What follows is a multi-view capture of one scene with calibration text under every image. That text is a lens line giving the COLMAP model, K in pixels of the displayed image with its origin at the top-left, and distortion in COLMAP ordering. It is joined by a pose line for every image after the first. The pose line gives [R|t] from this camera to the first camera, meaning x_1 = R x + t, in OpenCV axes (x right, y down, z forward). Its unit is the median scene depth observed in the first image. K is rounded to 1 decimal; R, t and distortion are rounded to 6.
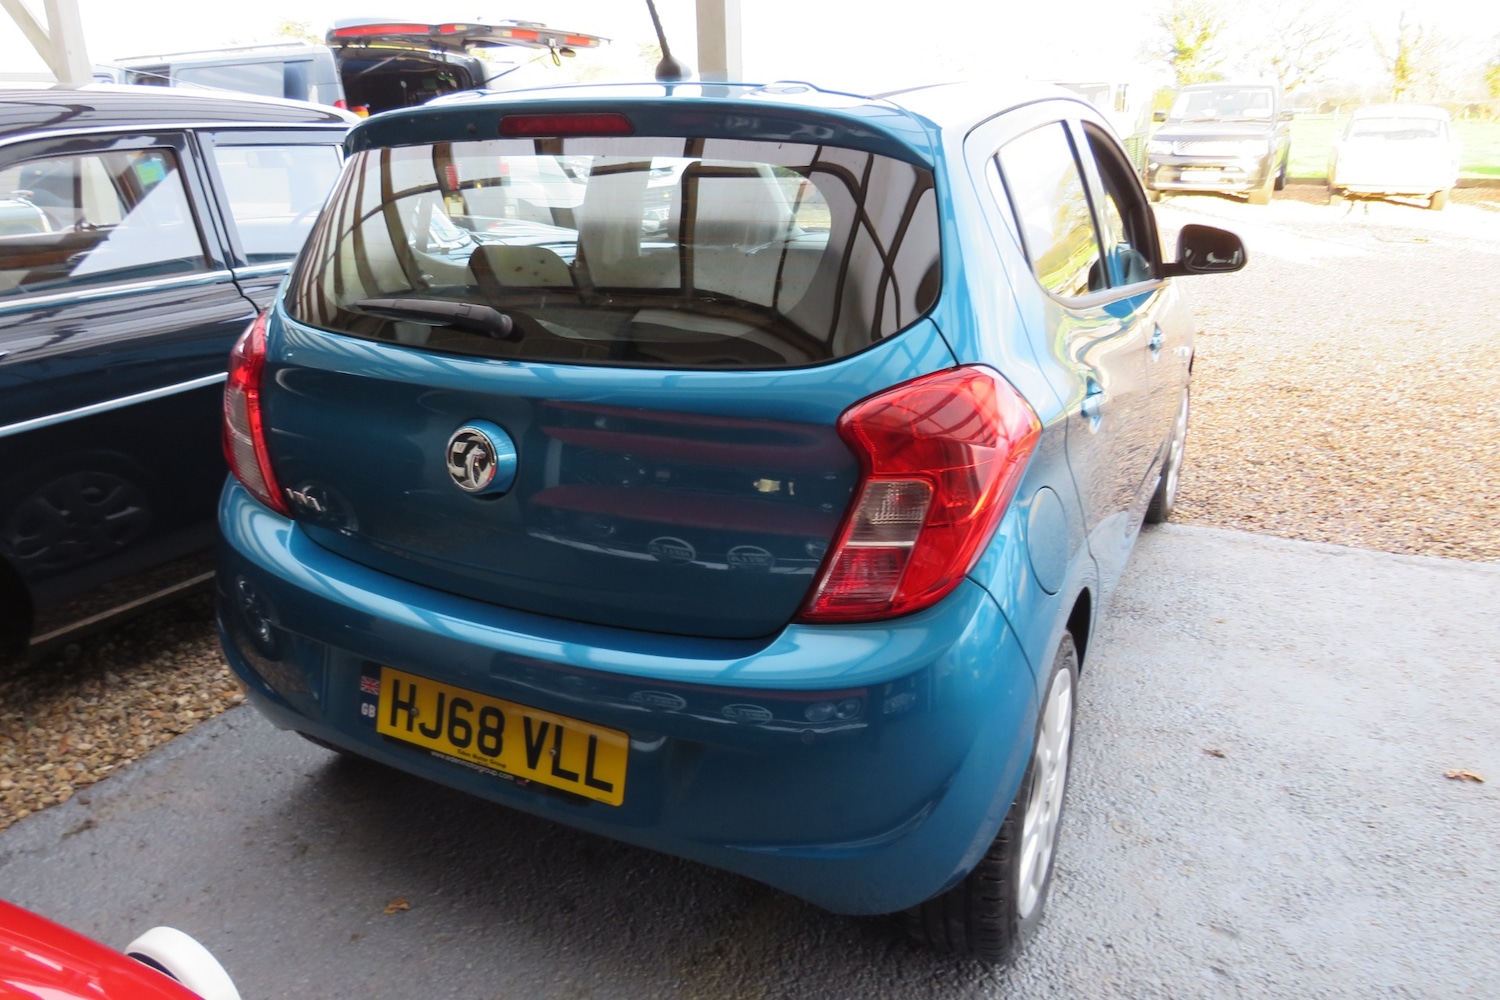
lens RADIAL K [[1064.3, 0, 750.0], [0, 1064.3, 500.0], [0, 0, 1]] dist [-0.029329, -0.001353]
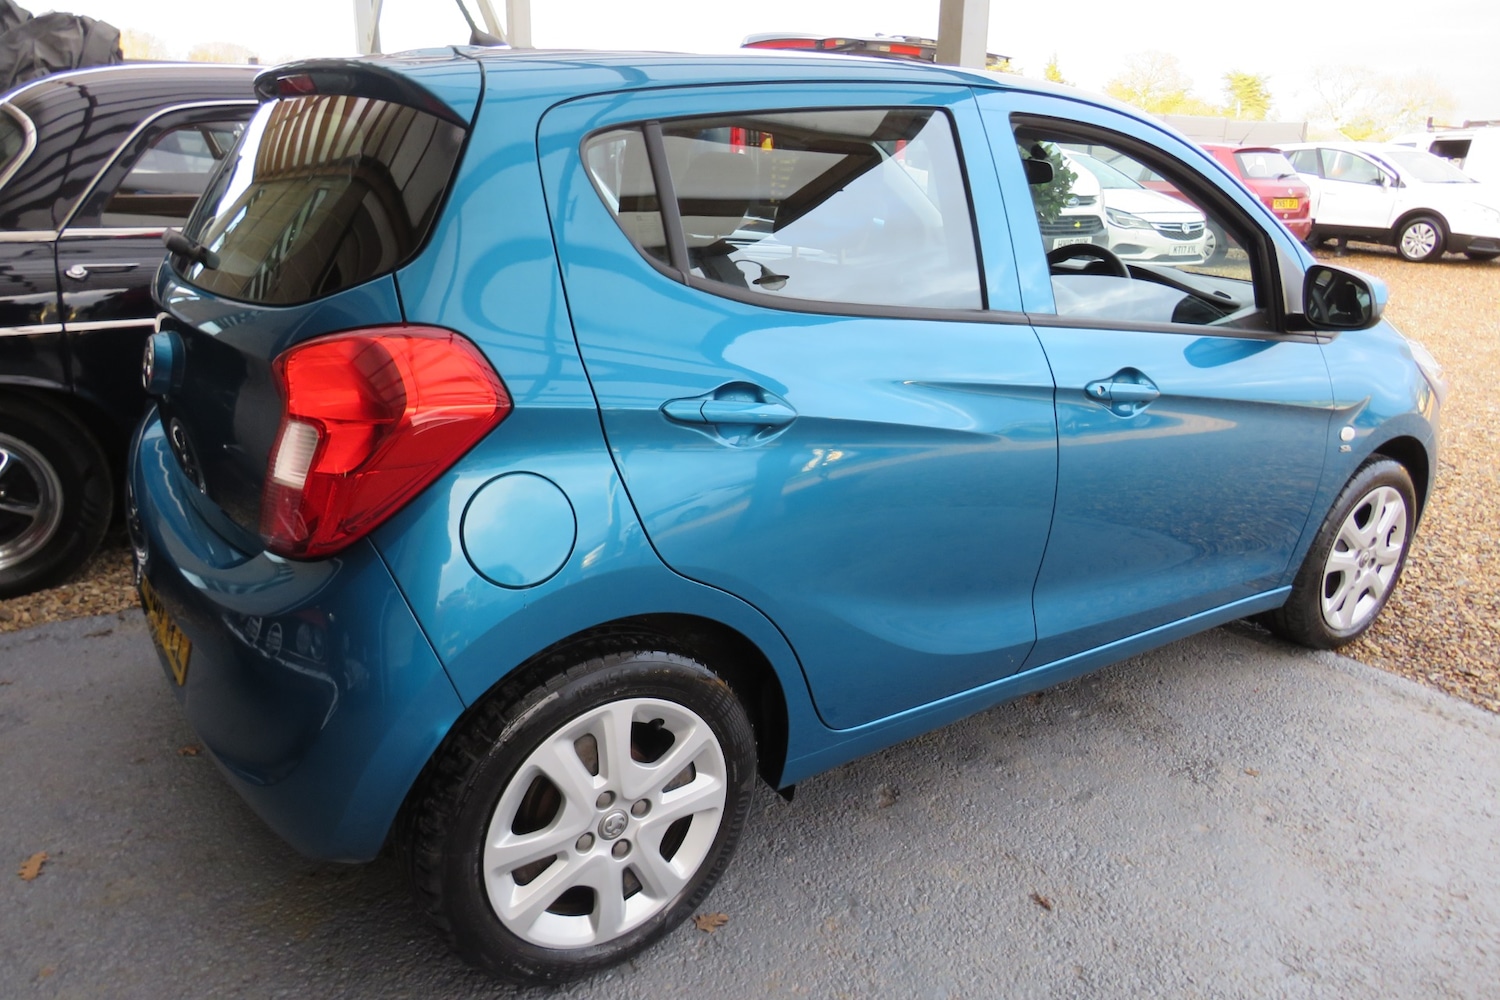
lens RADIAL K [[1074.3, 0, 747.8], [0, 1074.3, 500.1], [0, 0, 1]] dist [-0.038951, 0.024975]
pose [[0.873197, 0.186710, -0.450184, 0.778137], [-0.199394, 0.979724, 0.019580, -0.040320], [0.444712, 0.072667, 0.892721, 0.225715]]
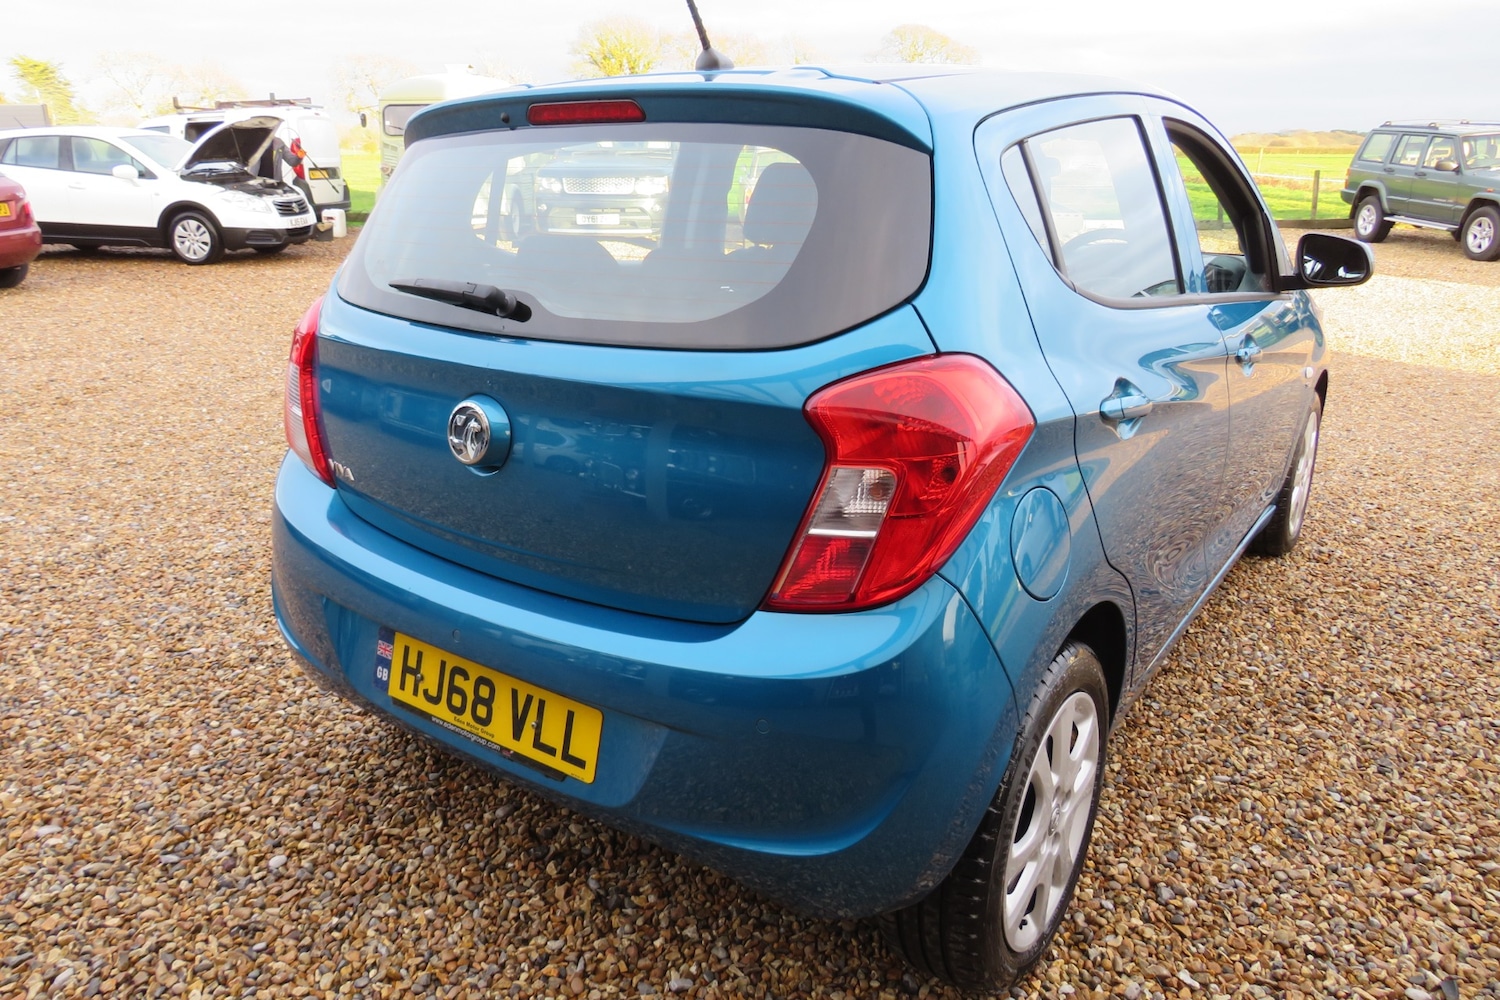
lens RADIAL K [[1068.1, 0, 750.0], [0, 1068.1, 500.0], [0, 0, 1]] dist [-0.031425, 0.010536]
pose [[0.986910, 0.051350, -0.152878, 0.149411], [-0.054339, 0.998403, -0.015436, 0.025087], [0.151841, 0.023542, 0.988124, 0.018327]]
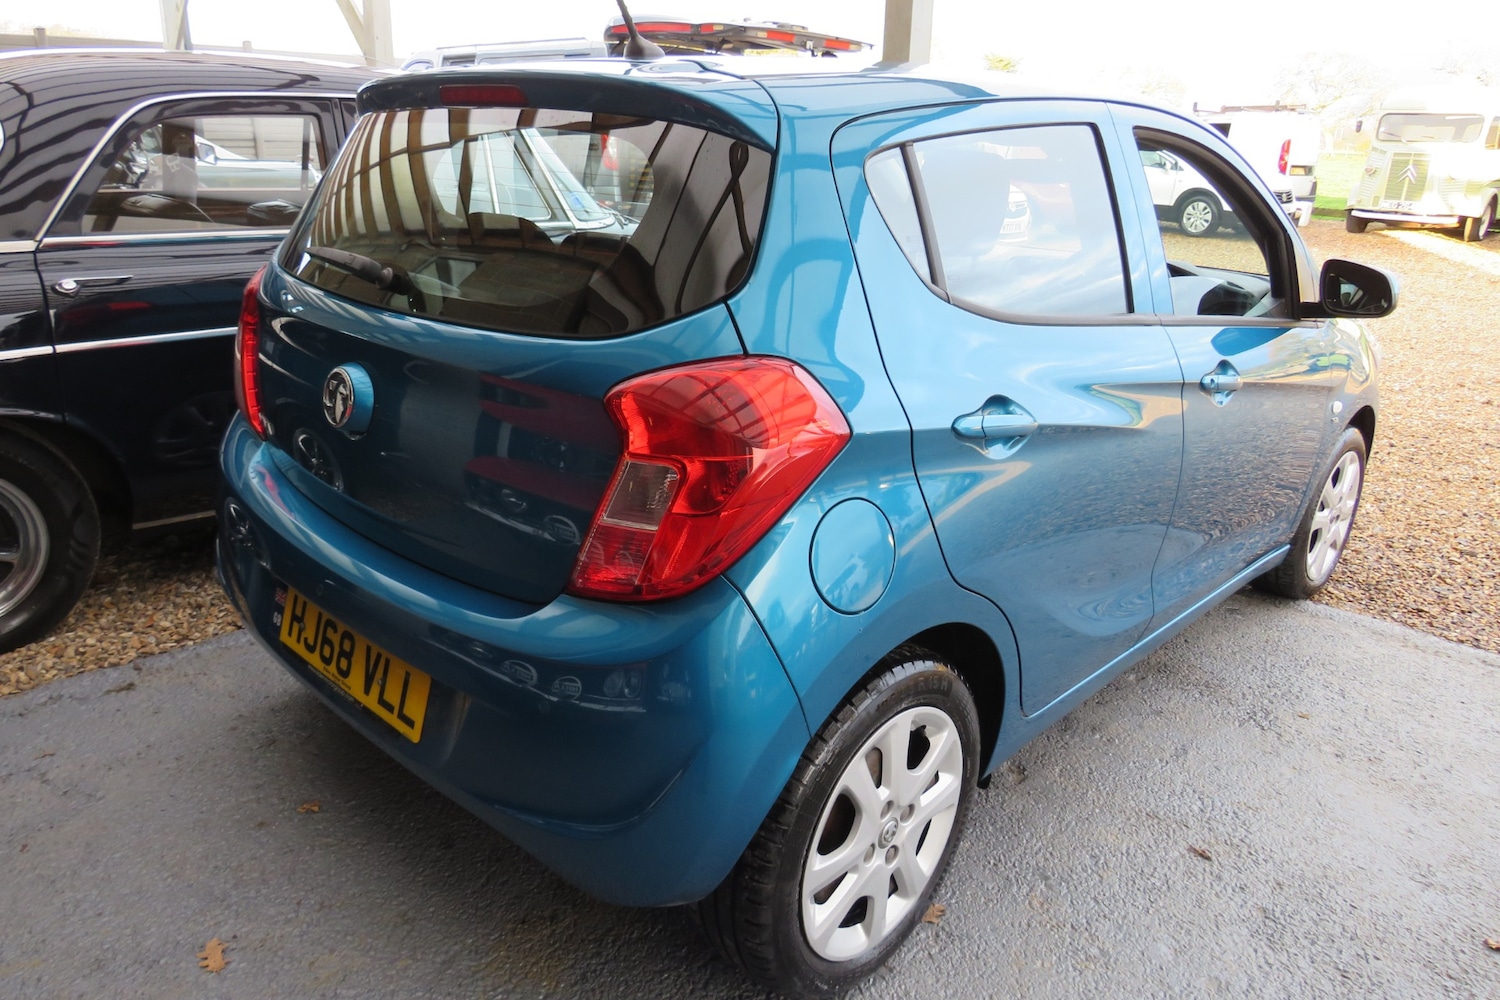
lens RADIAL K [[1068.1, 0, 750.0], [0, 1068.1, 500.0], [0, 0, 1]] dist [-0.031425, 0.010536]
pose [[0.952872, 0.141234, -0.268492, 0.391826], [-0.144291, 0.989500, 0.008418, -0.004073], [0.266862, 0.030720, 0.963245, 0.066088]]
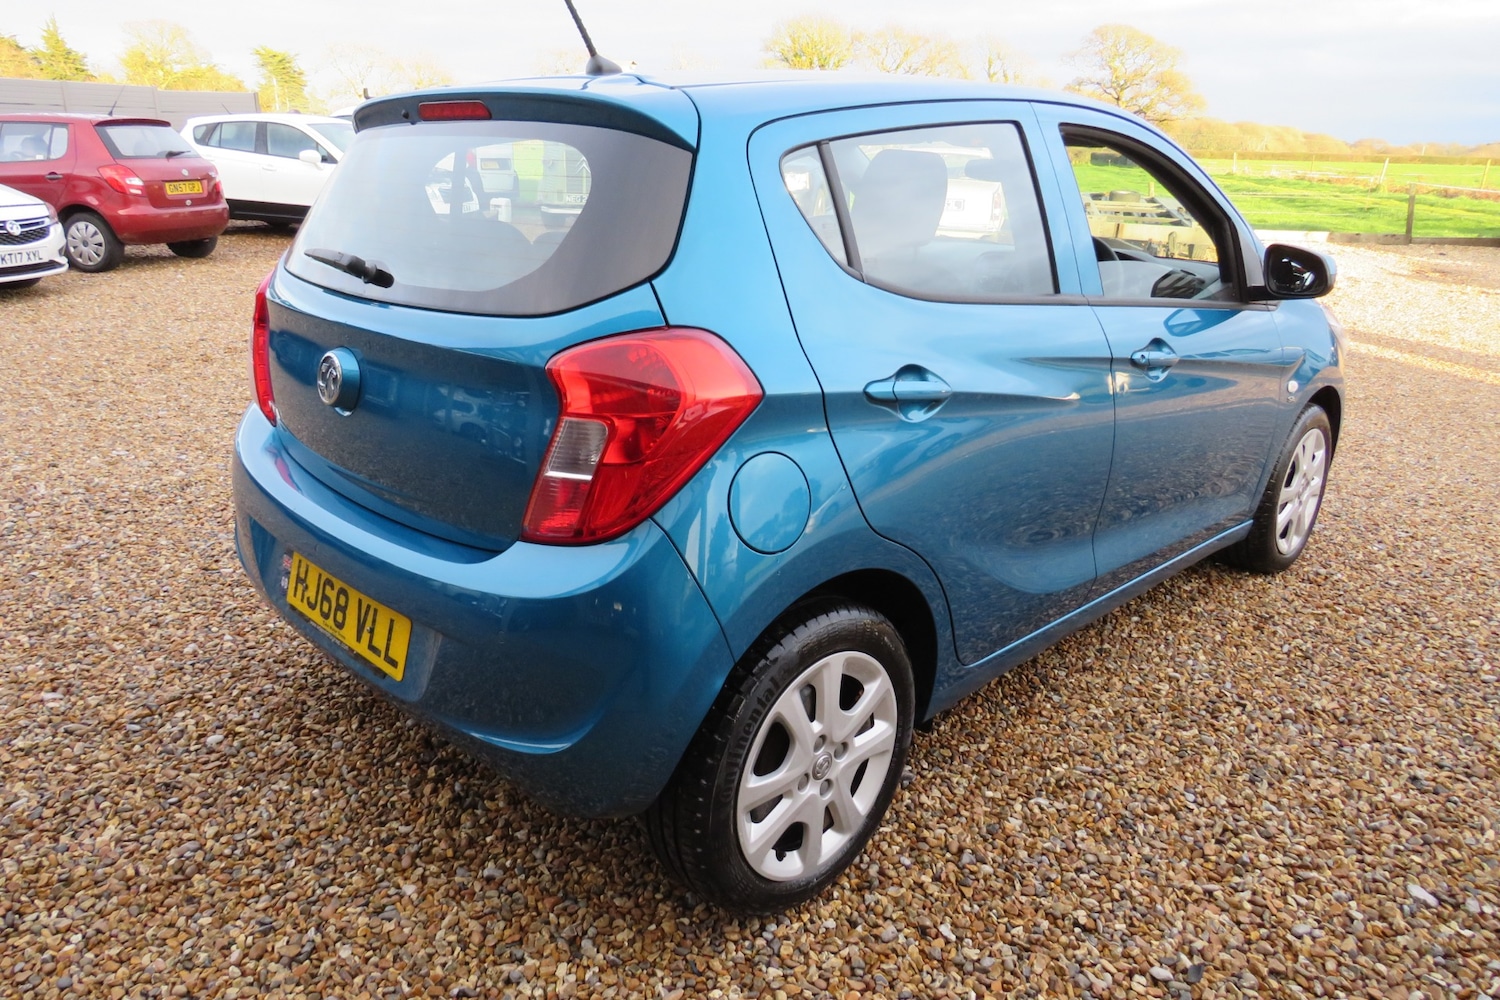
lens RADIAL K [[1074.3, 0, 747.8], [0, 1074.3, 500.1], [0, 0, 1]] dist [-0.038951, 0.024975]
pose [[0.944063, 0.122025, -0.306356, 0.524393], [-0.128317, 0.991733, -0.000404, 0.034971], [0.303774, 0.039692, 0.951917, -0.021691]]
